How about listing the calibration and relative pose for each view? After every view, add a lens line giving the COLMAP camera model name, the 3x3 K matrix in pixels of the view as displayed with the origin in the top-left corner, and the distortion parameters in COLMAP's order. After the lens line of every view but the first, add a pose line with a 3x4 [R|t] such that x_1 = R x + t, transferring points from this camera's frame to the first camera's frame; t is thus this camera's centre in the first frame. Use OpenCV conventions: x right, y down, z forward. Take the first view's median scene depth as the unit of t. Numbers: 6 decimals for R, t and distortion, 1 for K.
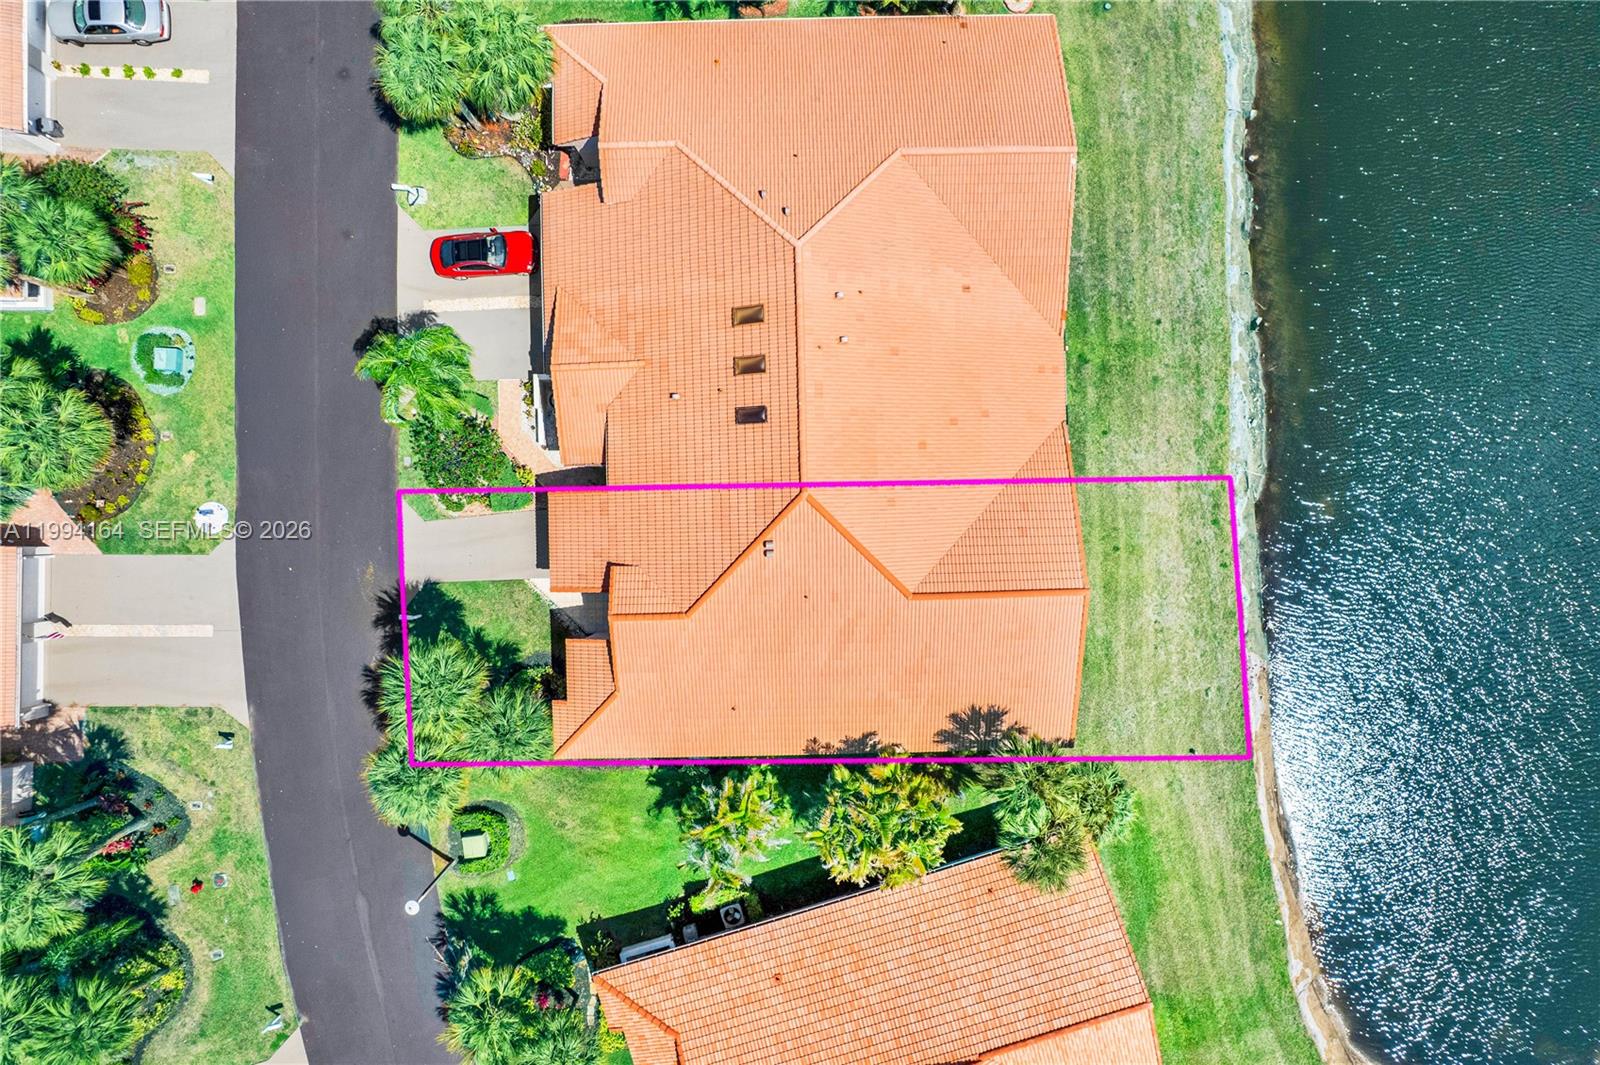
lens RADIAL K [[1005.8, 0, 800.0], [0, 1005.8, 532.5], [0, 0, 1]] dist [-0.025216, 0.000242]
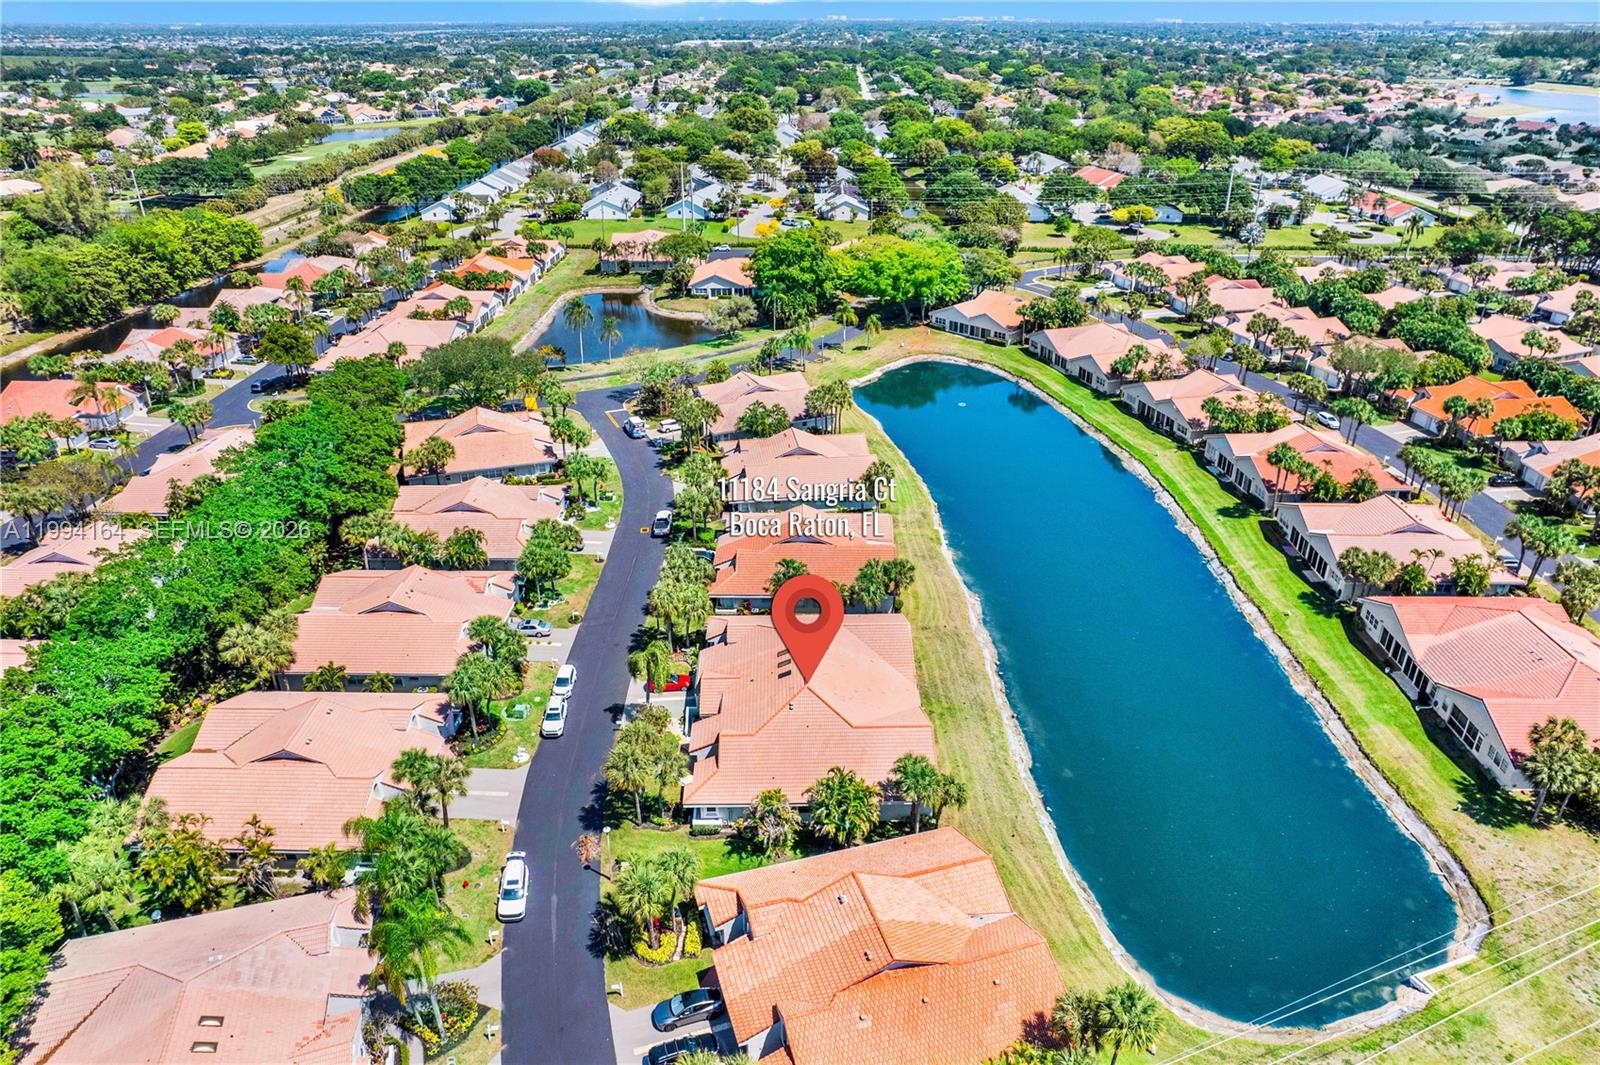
lens RADIAL K [[1005.8, 0, 800.0], [0, 1005.8, 532.5], [0, 0, 1]] dist [-0.025216, 0.000242]
pose [[0.999995, -0.002848, 0.001504, -0.011378], [0.002626, 0.450702, -0.892671, 1.650465], [0.001864, 0.892670, 0.450707, -0.360235]]
